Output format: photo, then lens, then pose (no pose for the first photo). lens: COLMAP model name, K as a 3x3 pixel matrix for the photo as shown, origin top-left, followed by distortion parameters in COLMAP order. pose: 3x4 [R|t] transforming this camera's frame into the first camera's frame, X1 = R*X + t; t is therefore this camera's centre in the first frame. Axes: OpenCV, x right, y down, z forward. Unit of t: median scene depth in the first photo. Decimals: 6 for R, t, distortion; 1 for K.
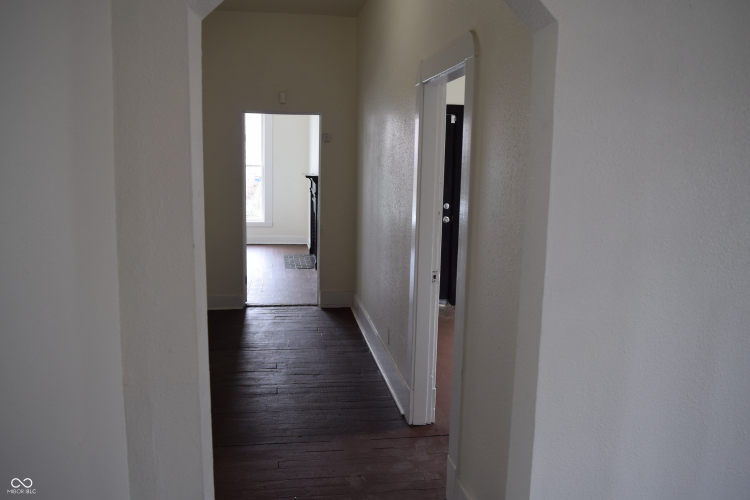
lens RADIAL K [[589.2, 0, 375.7], [0, 589.2, 246.2], [0, 0, 1]] dist [-0.087311, -0.002559]
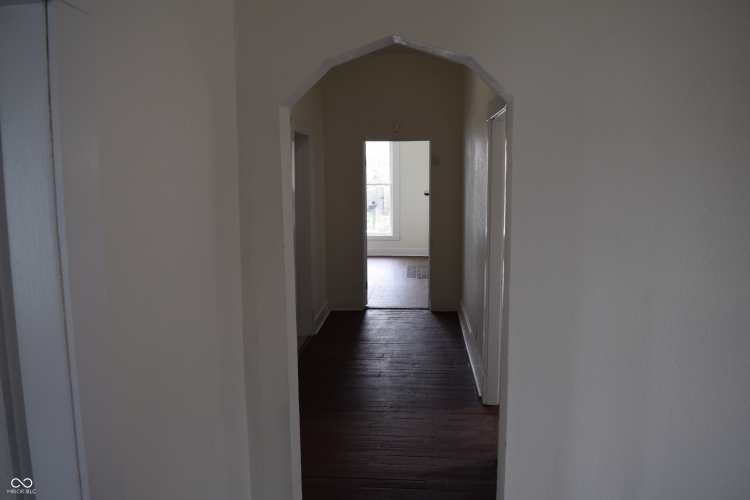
lens RADIAL K [[589.2, 0, 374.6], [0, 589.2, 251.7], [0, 0, 1]] dist [-0.087311, -0.002559]
pose [[0.970159, 0.002680, -0.242454, 0.094170], [-0.006519, 0.999866, -0.015033, 0.010404], [0.242381, 0.016165, 0.970046, -0.153056]]
